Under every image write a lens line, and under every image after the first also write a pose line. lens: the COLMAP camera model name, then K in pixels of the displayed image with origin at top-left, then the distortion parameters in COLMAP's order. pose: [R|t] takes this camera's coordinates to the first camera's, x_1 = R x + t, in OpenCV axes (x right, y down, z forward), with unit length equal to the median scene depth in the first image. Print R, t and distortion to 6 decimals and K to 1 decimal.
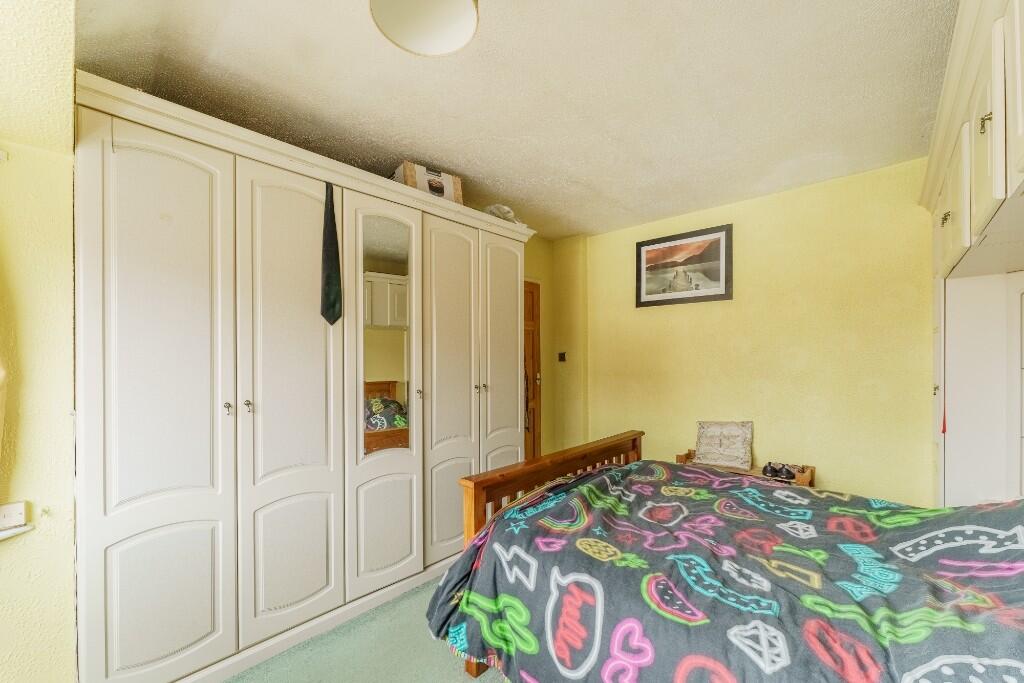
lens RADIAL K [[414.6, 0, 513.5], [0, 414.6, 359.6], [0, 0, 1]] dist [0.000557, -0.001125]
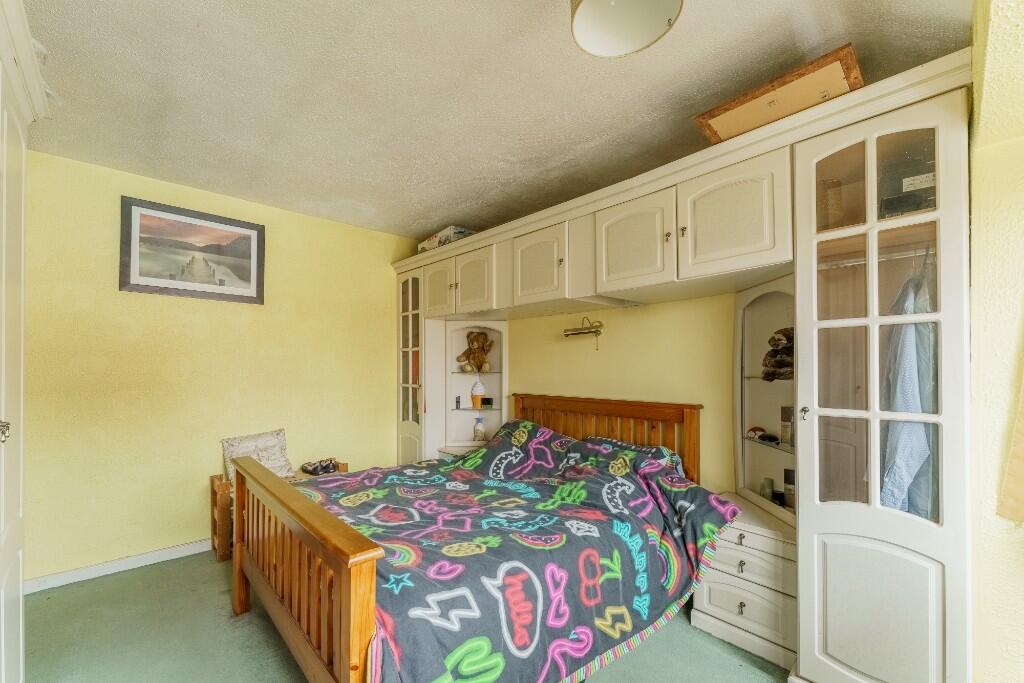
lens RADIAL K [[414.6, 0, 498.5], [0, 414.6, 362.8], [0, 0, 1]] dist [0.000557, -0.001125]
pose [[0.094487, 0.015837, 0.995400, -0.637018], [-0.000557, 0.999874, -0.015855, 0.006983], [-0.995526, 0.000944, 0.094484, 0.633522]]
